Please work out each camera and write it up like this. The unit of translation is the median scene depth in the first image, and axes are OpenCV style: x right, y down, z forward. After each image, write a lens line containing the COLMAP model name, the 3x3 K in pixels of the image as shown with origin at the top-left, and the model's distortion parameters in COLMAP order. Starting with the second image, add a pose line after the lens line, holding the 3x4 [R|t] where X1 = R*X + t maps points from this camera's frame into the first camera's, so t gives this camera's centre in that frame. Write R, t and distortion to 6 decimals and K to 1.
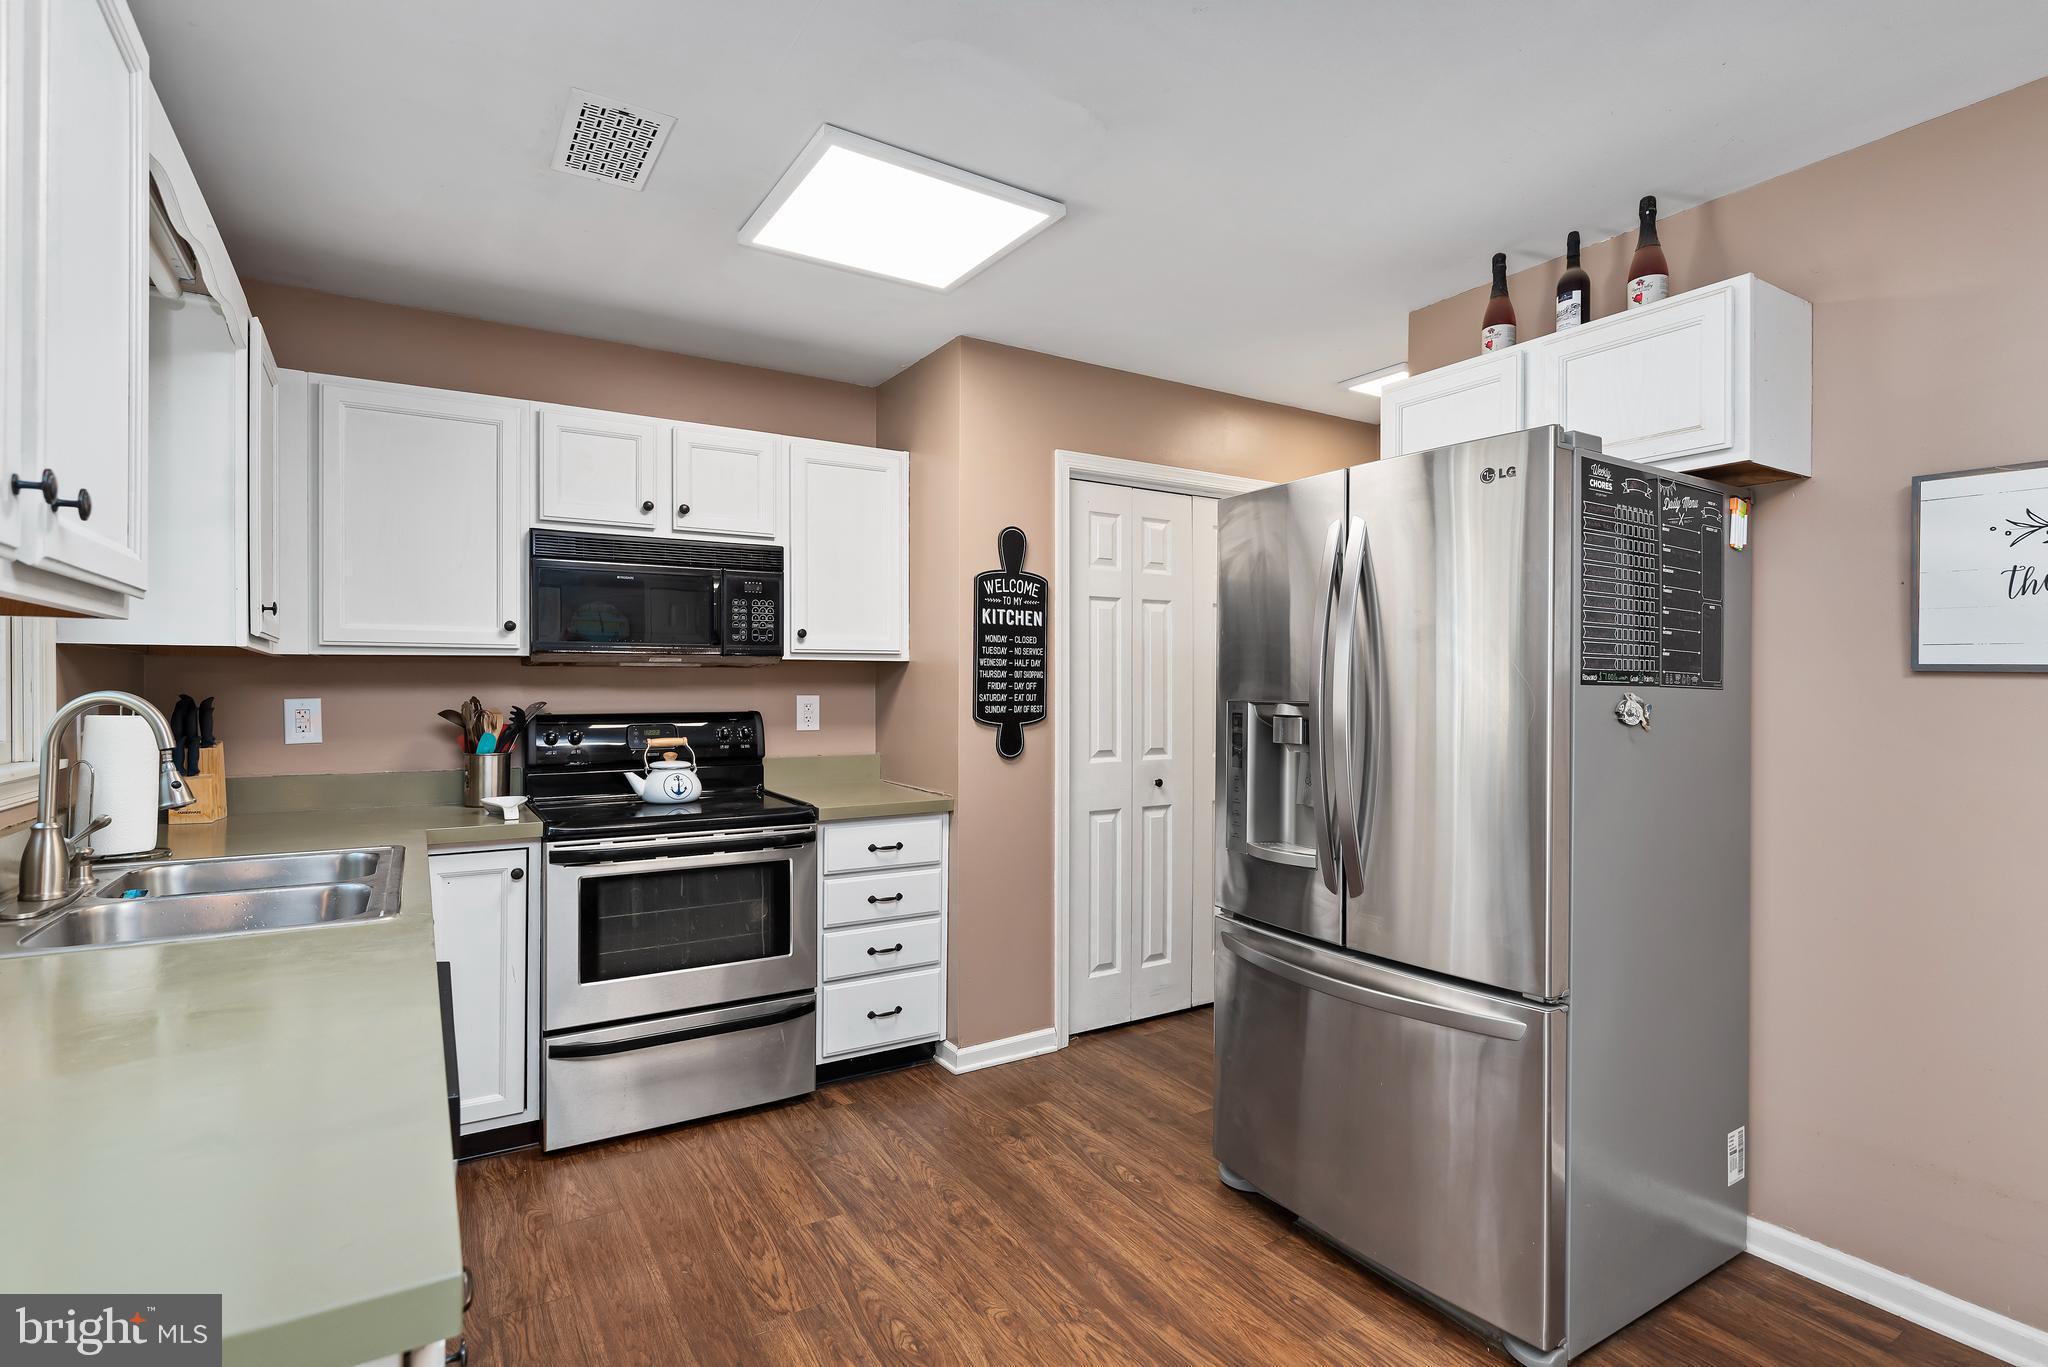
lens RADIAL K [[999.4, 0, 1058.6], [0, 999.4, 682.8], [0, 0, 1]] dist [0.000376, 0.000095]
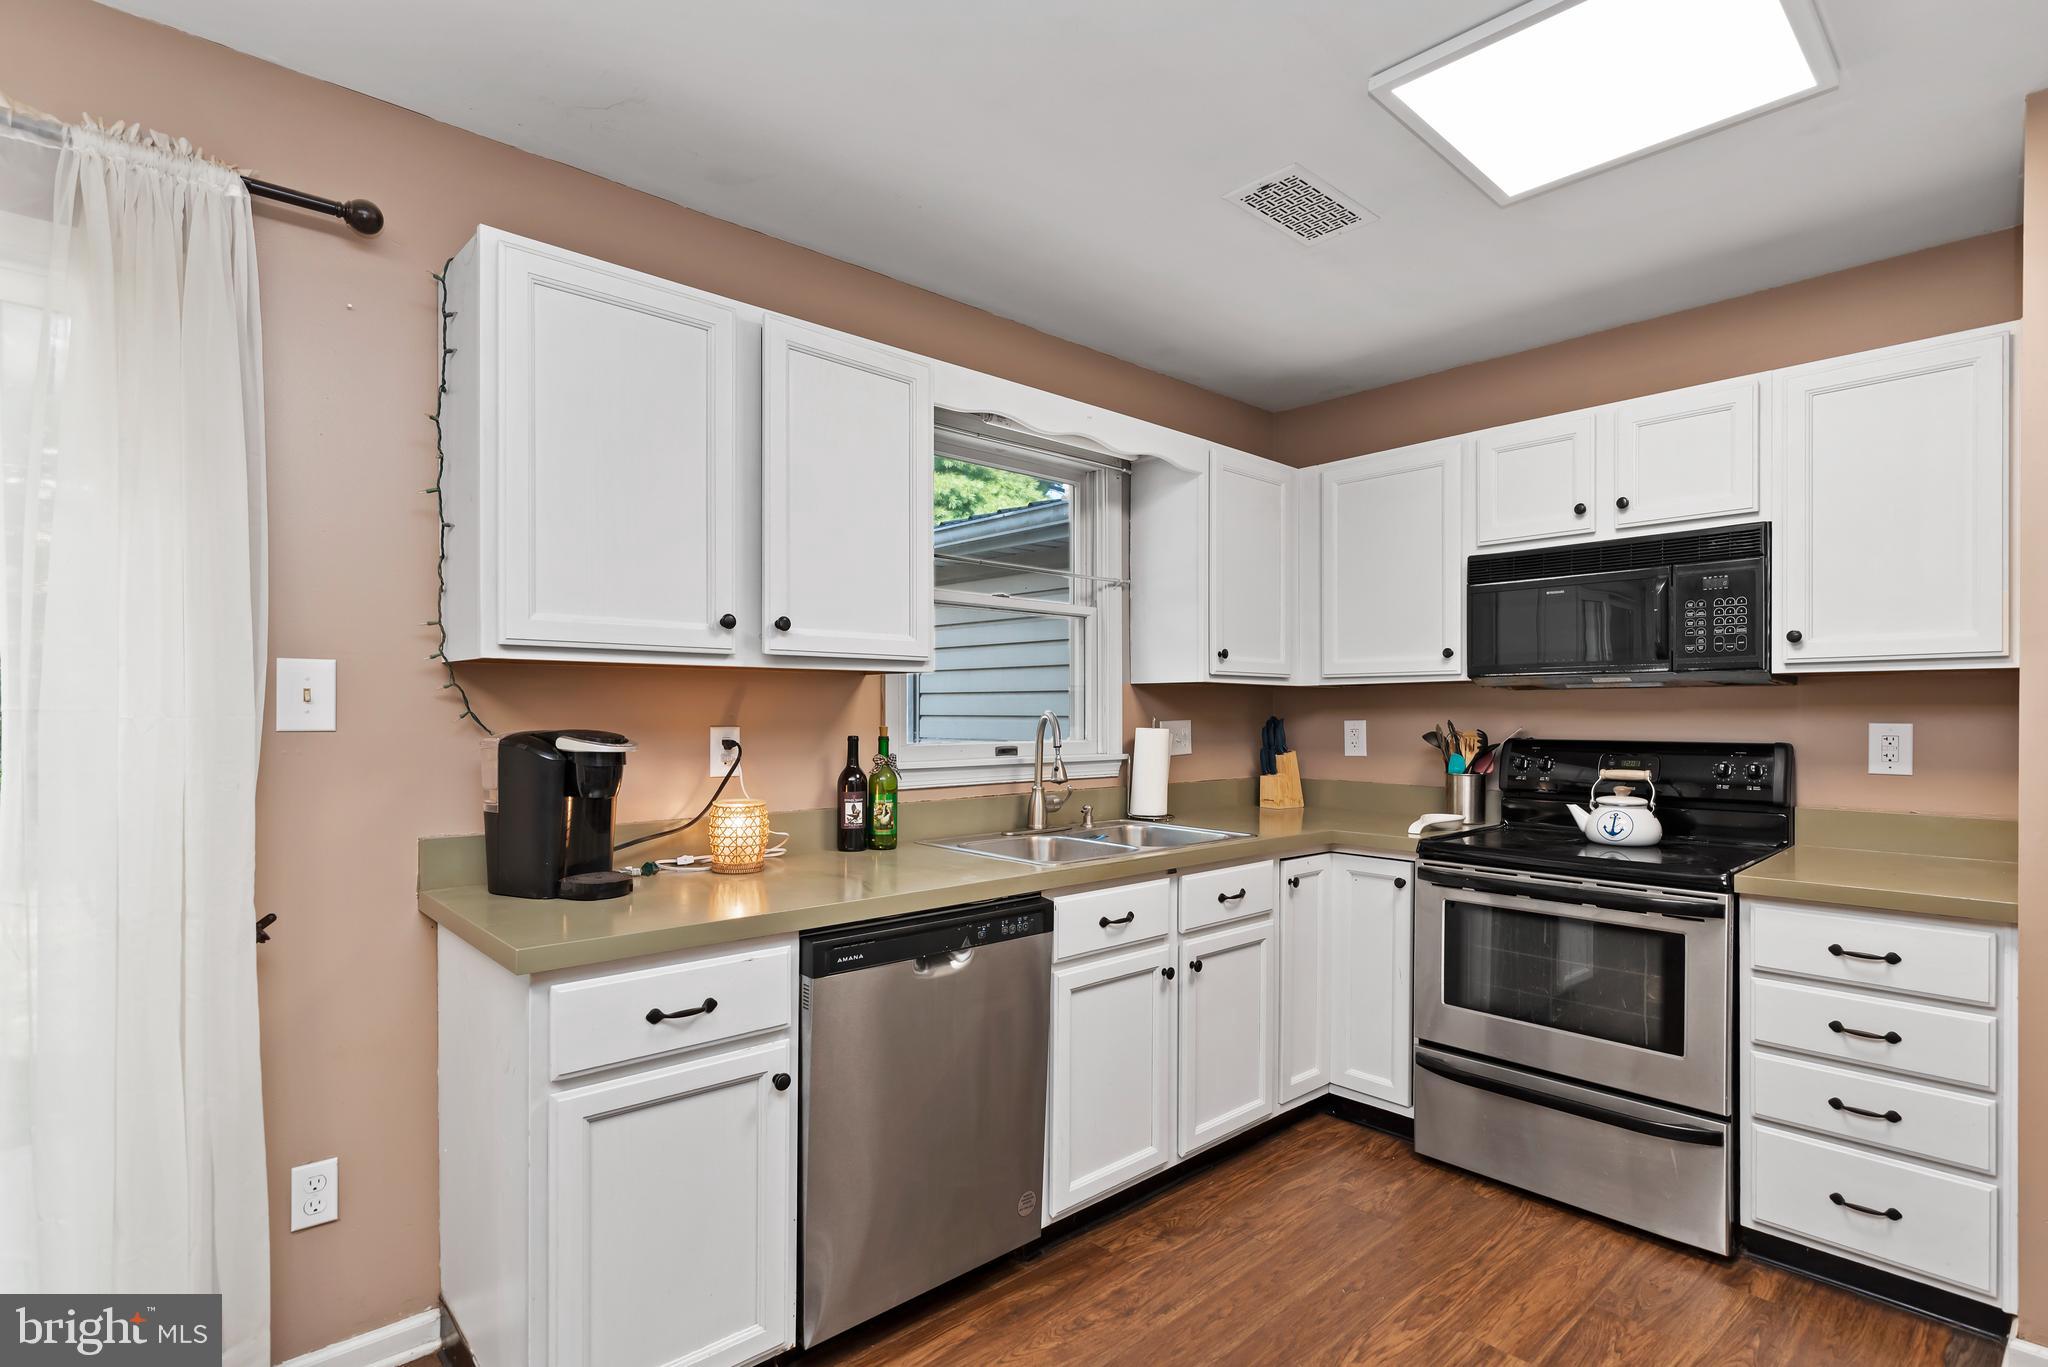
lens RADIAL K [[1019.0, 0, 1037.4], [0, 1019.0, 712.5], [0, 0, 1]] dist [0.000064, 0.000416]
pose [[0.170888, 0.000204, -0.985290, 0.398788], [0.002595, 0.999996, 0.000657, 0.003828], [0.985287, -0.002669, 0.170887, 0.356194]]
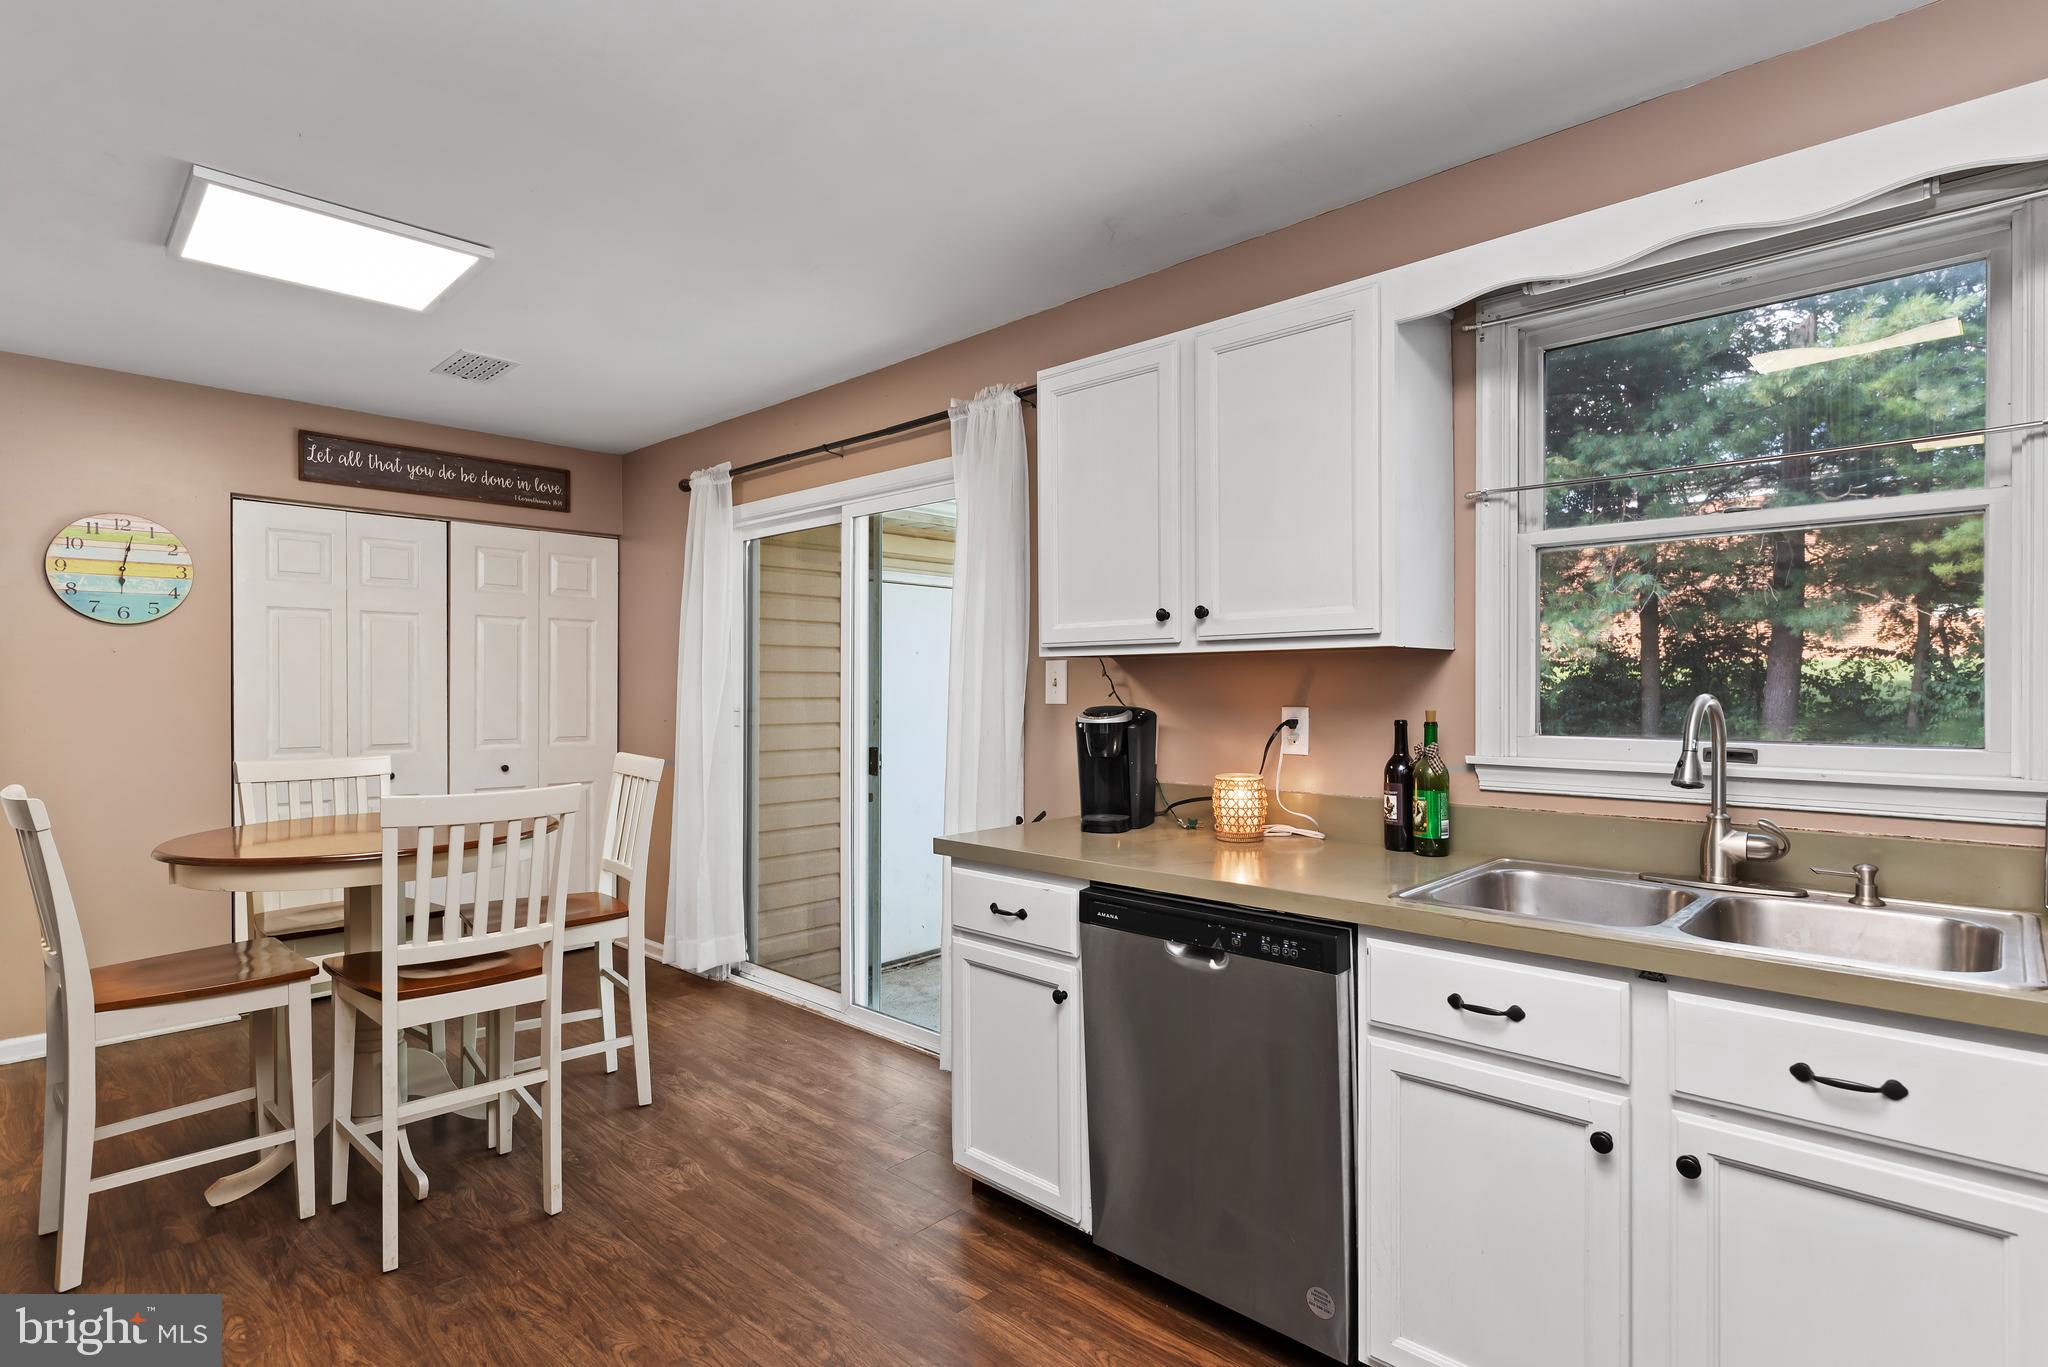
lens RADIAL K [[1022.7, 0, 1054.4], [0, 1022.7, 688.9], [0, 0, 1]] dist [-0.000400, -0.000125]
pose [[-0.969536, -0.001489, -0.244945, -0.014550], [-0.000317, 0.999988, -0.004825, 0.004271], [0.244949, -0.004600, -0.969525, 0.988961]]
